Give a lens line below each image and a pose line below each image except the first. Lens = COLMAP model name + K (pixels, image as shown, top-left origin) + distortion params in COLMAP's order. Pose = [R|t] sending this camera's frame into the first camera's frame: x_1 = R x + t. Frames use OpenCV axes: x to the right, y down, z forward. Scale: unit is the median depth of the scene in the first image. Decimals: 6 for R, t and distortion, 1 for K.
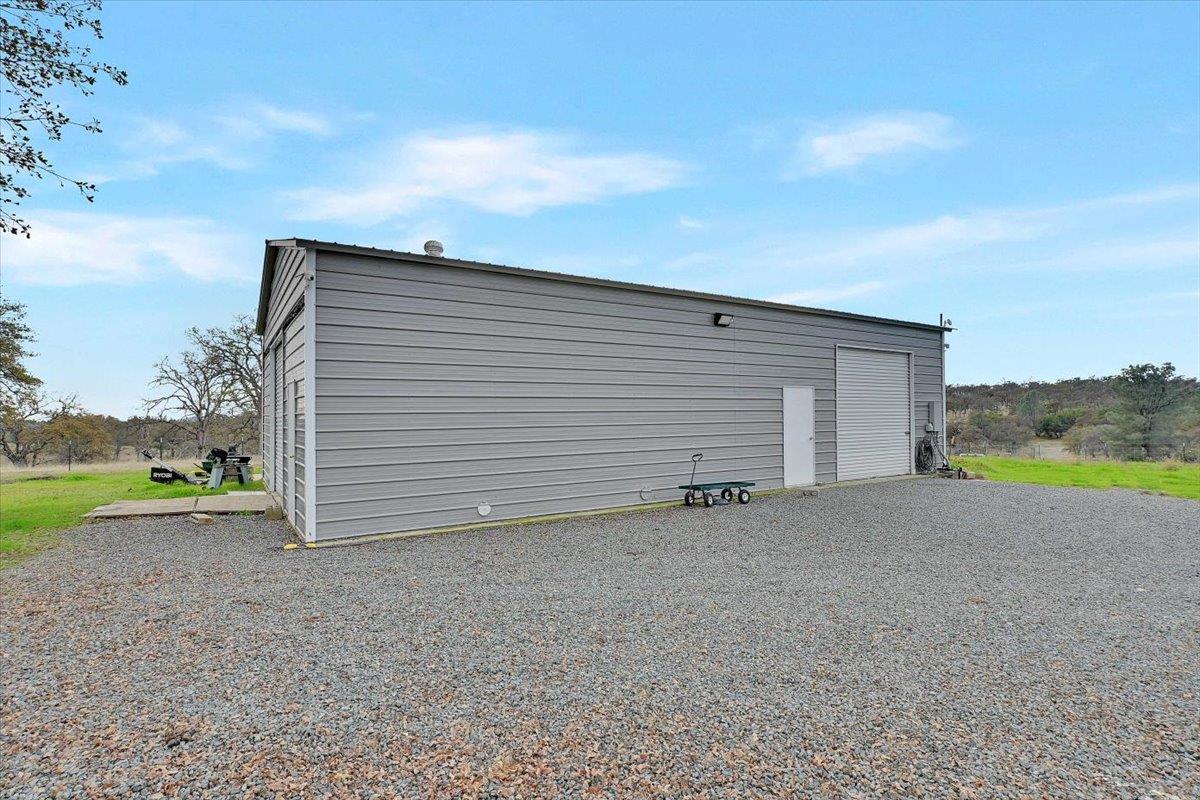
lens RADIAL K [[591.8, 0, 600.0], [0, 591.8, 400.0], [0, 0, 1]] dist [-0.001681, 0.000679]
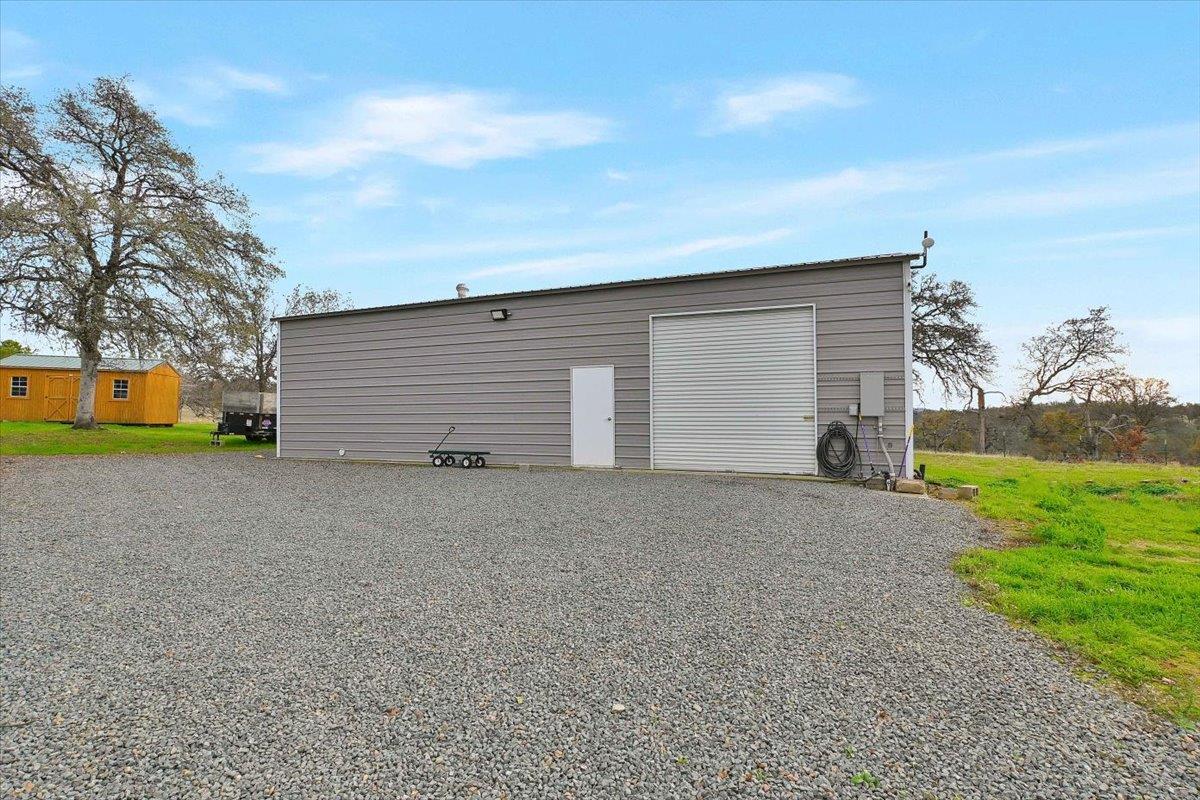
lens RADIAL K [[591.8, 0, 600.0], [0, 591.8, 400.0], [0, 0, 1]] dist [-0.001681, 0.000679]
pose [[0.557583, -0.013469, -0.830012, 1.189620], [0.022927, 0.999737, -0.000822, 0.035361], [0.829805, -0.018571, 0.557745, 0.466007]]
